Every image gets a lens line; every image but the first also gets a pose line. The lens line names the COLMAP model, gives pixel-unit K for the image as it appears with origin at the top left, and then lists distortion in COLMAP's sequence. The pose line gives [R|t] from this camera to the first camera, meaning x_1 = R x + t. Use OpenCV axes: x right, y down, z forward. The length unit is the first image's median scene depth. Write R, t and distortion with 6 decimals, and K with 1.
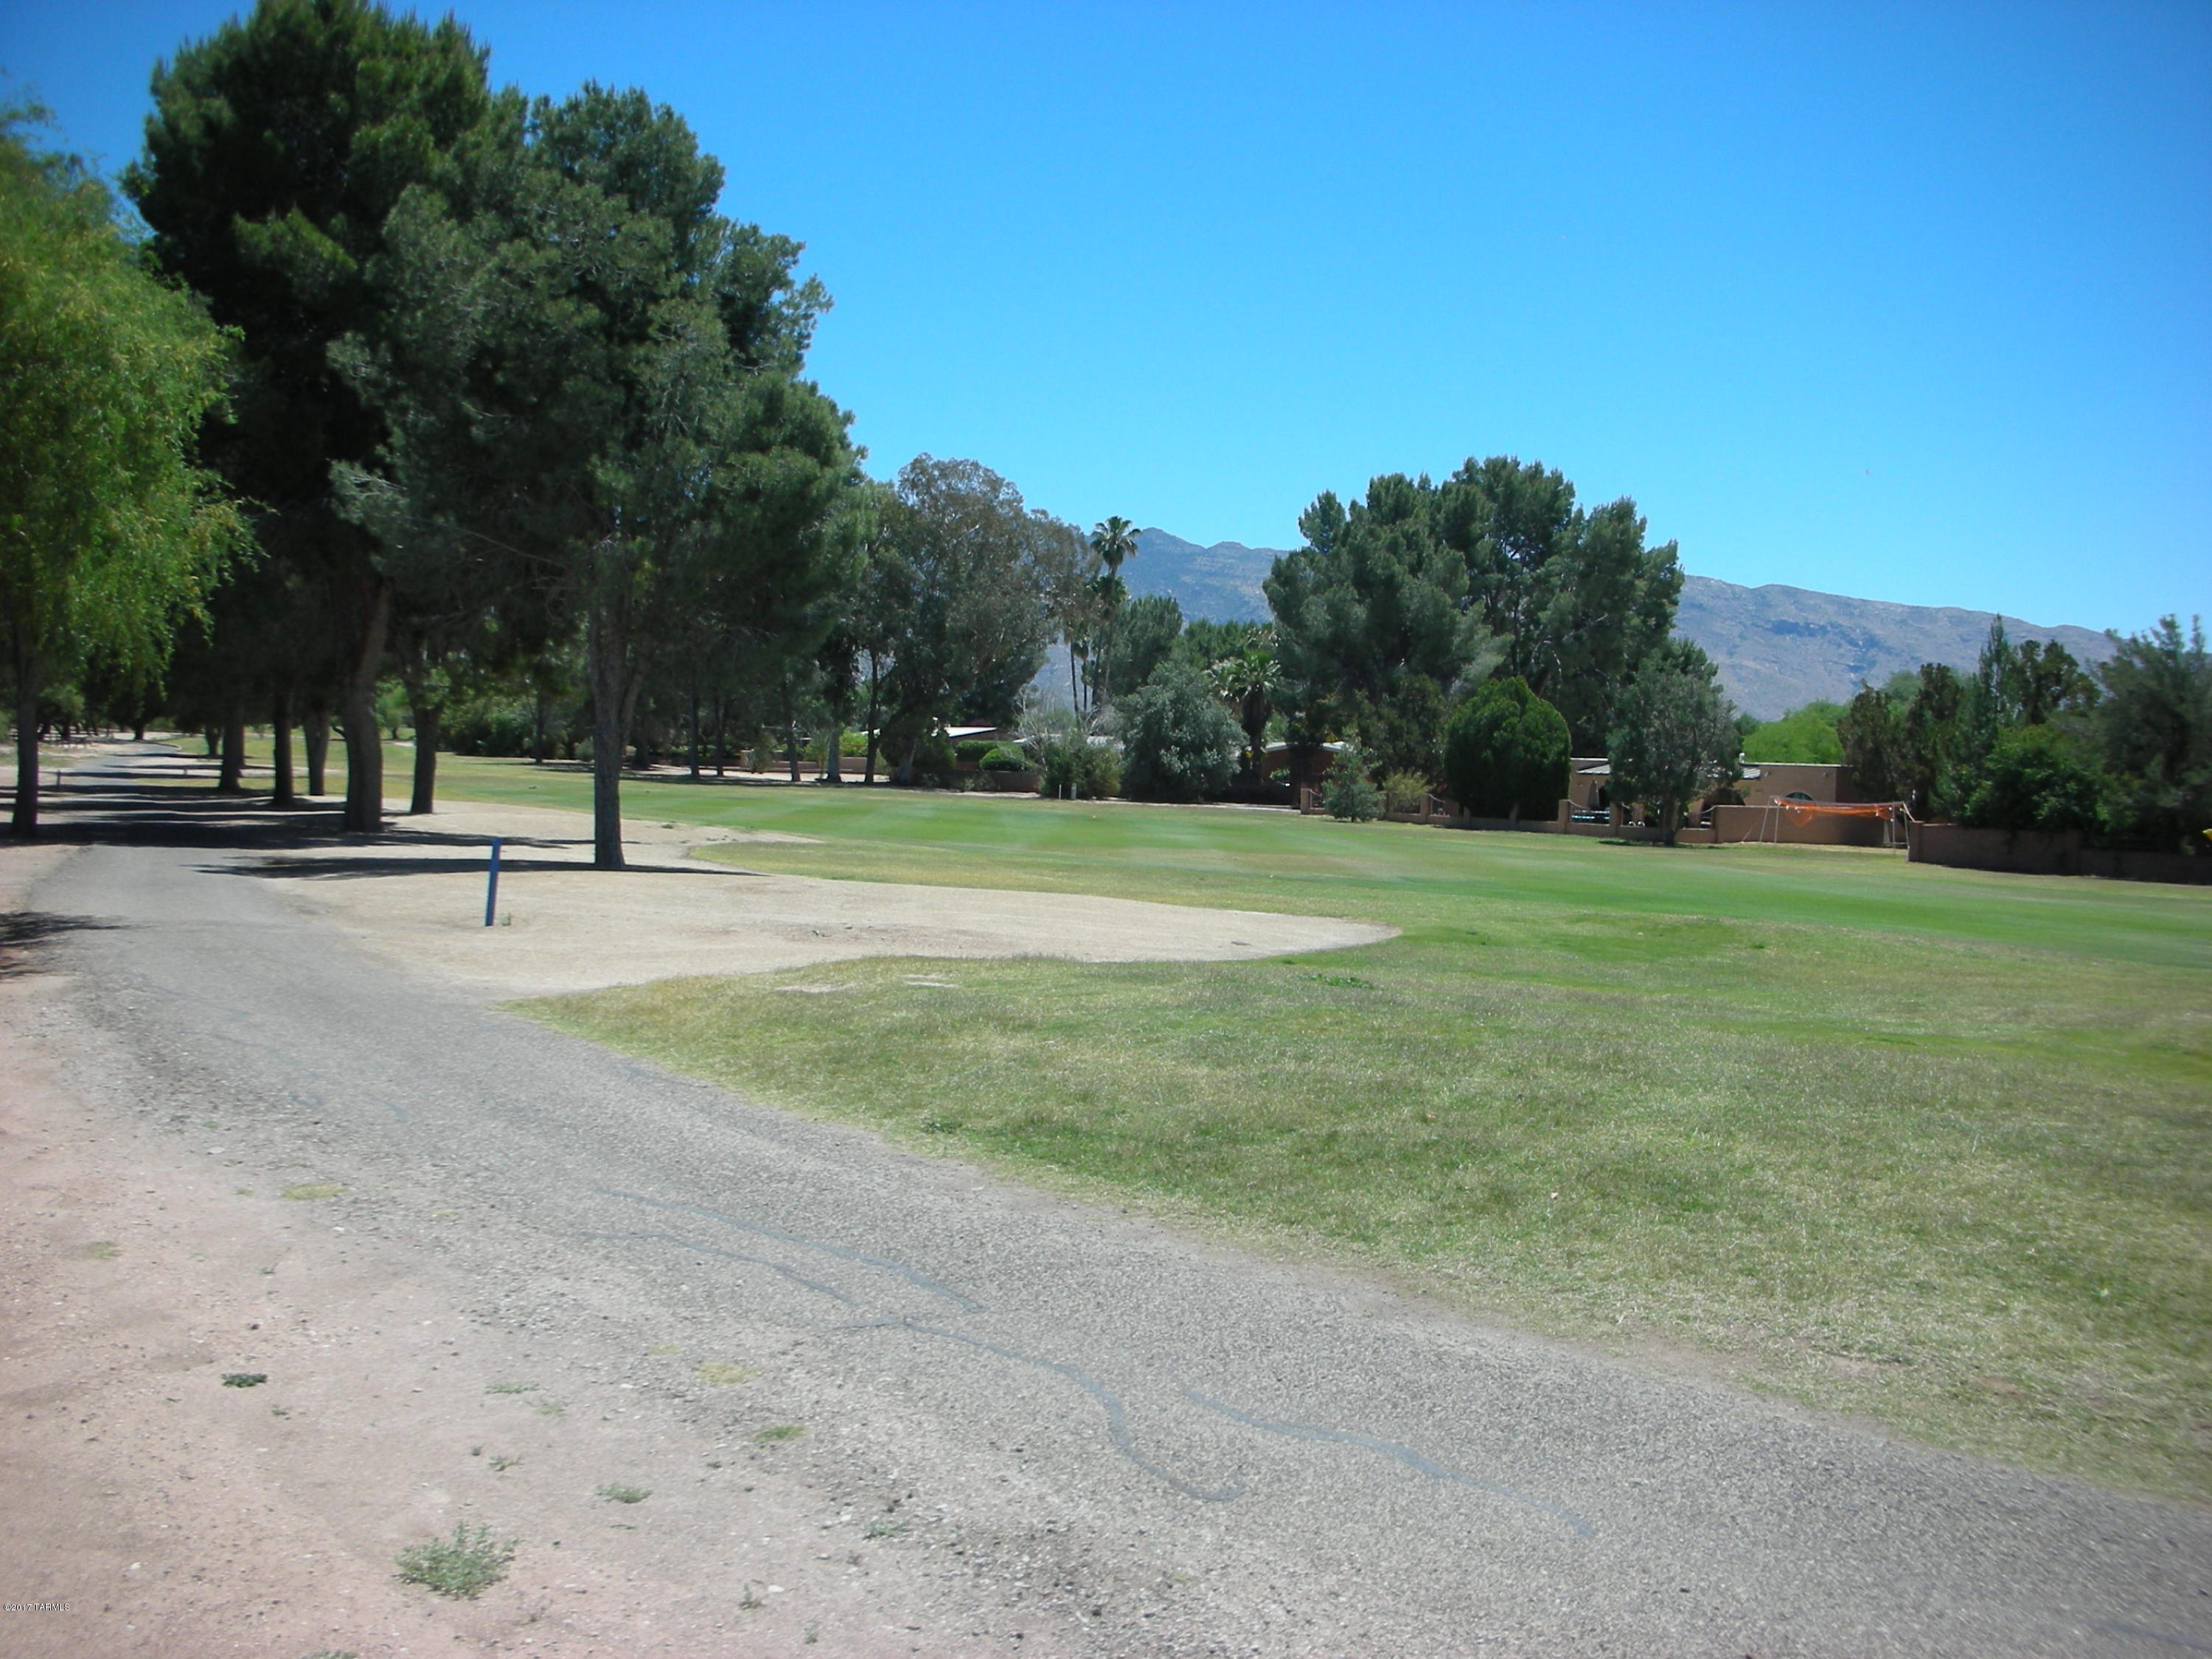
lens RADIAL K [[2288.9, 0, 1083.3], [0, 2288.9, 821.2], [0, 0, 1]] dist [-0.232440, 0.211052]
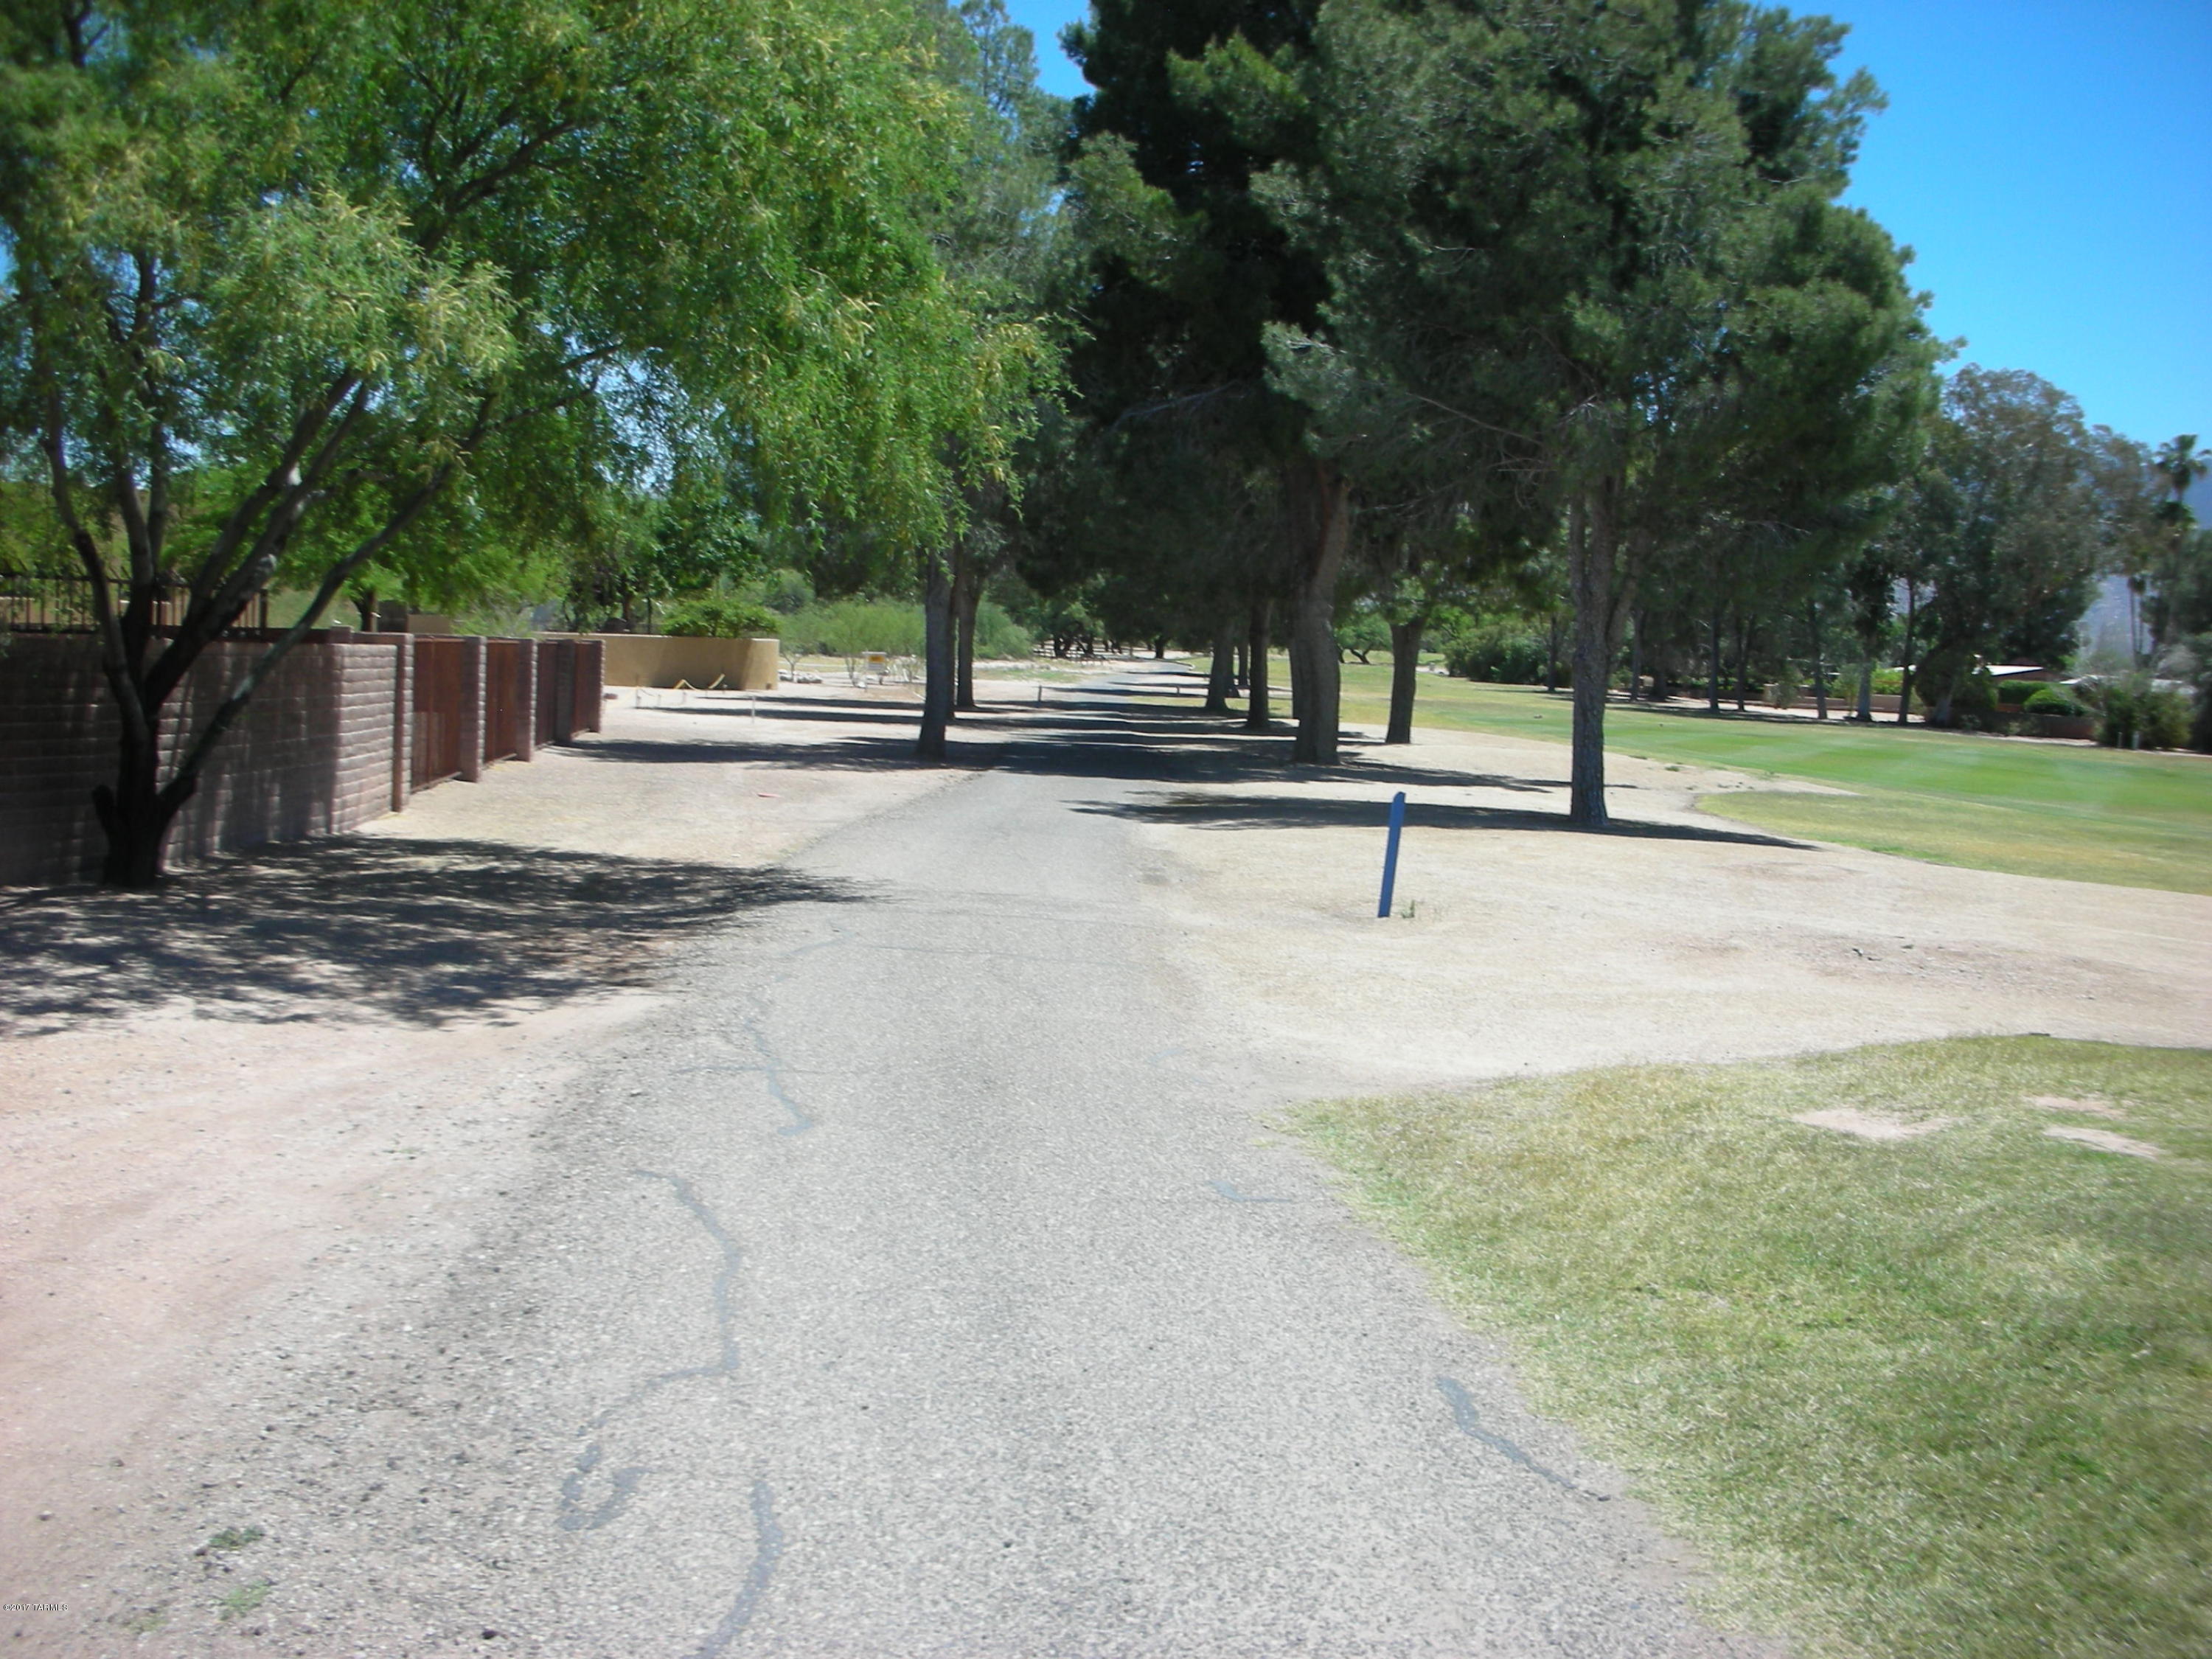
lens RADIAL K [[2288.9, 0, 1083.3], [0, 2288.9, 821.2], [0, 0, 1]] dist [-0.232440, 0.211052]
pose [[0.902845, 0.044355, -0.427671, -0.023388], [-0.030943, 0.998788, 0.038264, -0.004591], [0.428851, -0.021313, 0.903124, 0.166958]]
